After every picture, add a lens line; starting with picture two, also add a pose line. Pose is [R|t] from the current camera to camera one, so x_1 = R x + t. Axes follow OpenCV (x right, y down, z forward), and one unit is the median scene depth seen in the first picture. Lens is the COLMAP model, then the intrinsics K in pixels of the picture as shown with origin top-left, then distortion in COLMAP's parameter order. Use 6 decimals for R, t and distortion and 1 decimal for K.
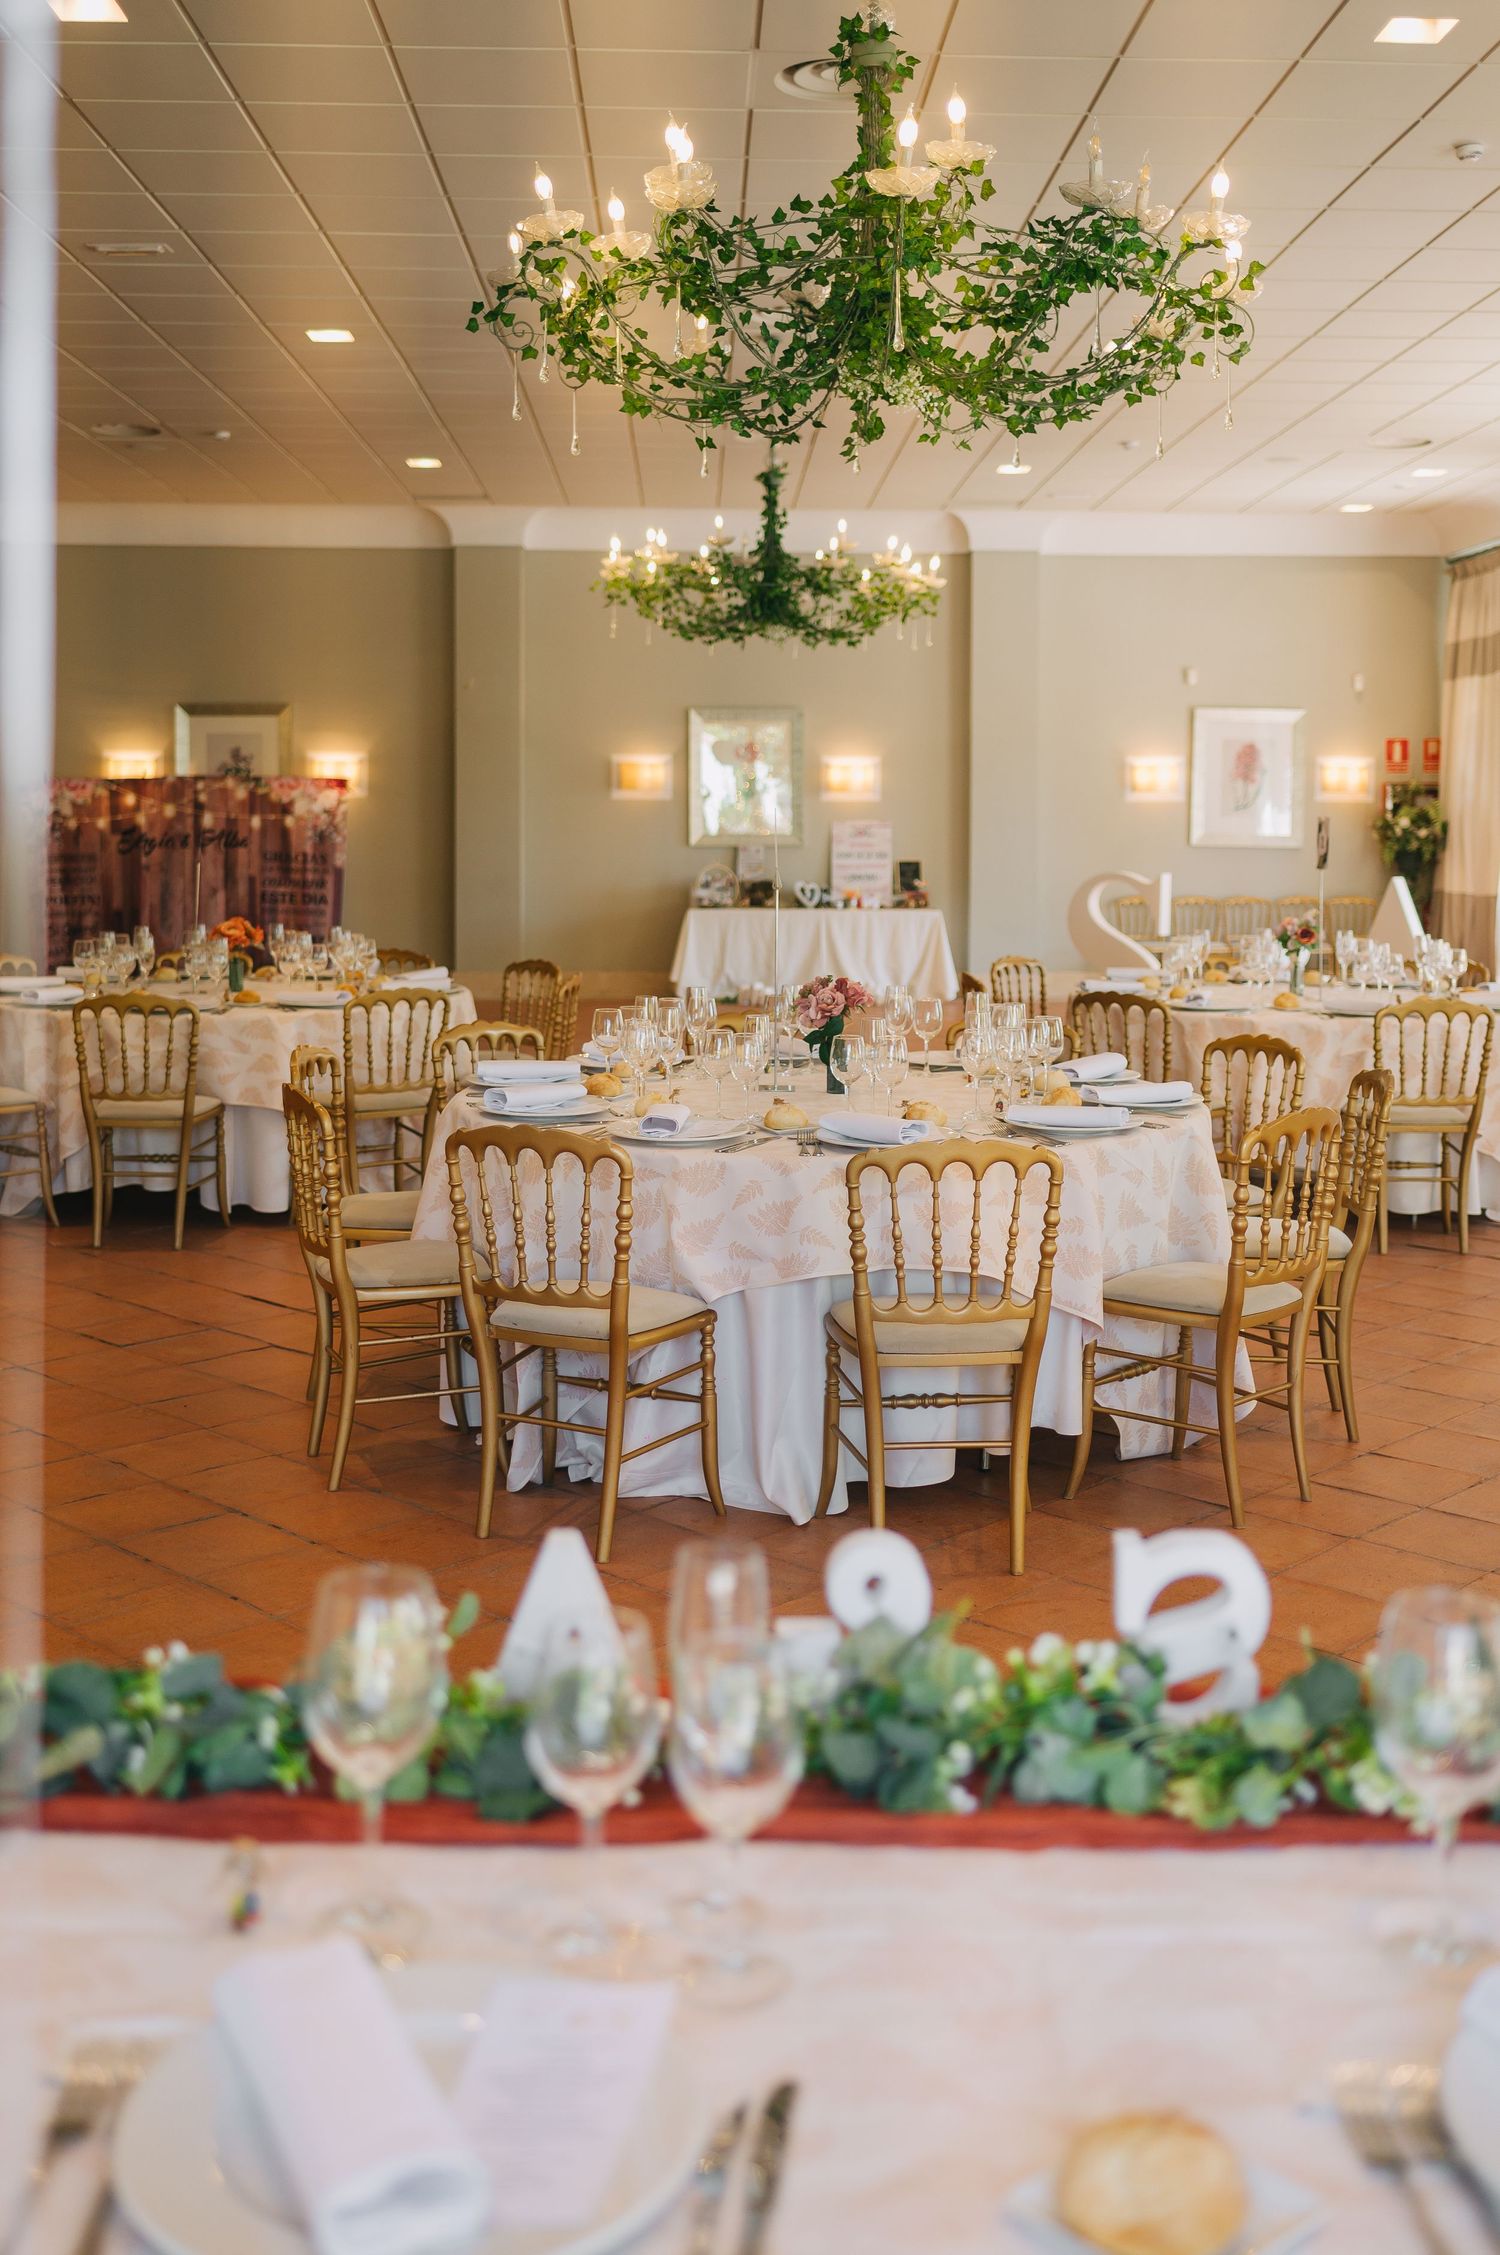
lens RADIAL K [[2291.4, 0, 750.0], [0, 2291.4, 1127.5], [0, 0, 1]] dist [0.000635, -0.015781]
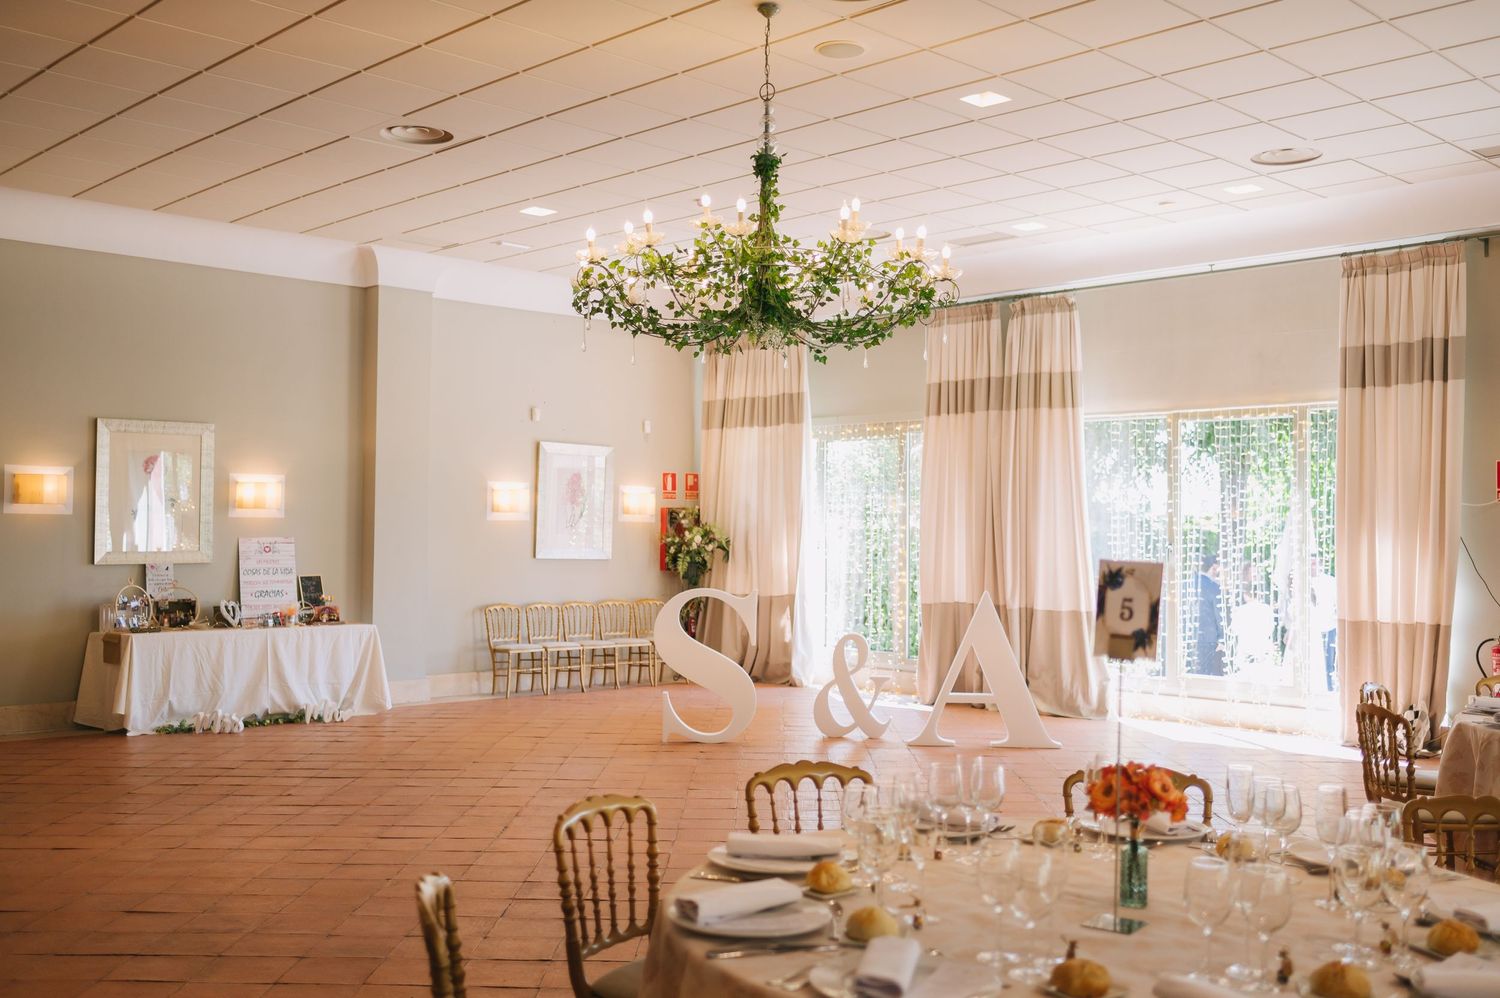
lens RADIAL K [[1495.9, 0, 749.6], [0, 1495.9, 549.8], [0, 0, 1]] dist [-0.003823, -0.008488]
pose [[0.735101, -0.005272, 0.677937, -0.241337], [0.084222, 0.992934, -0.083602, -0.055850], [-0.672706, 0.118554, 0.730350, 0.379170]]
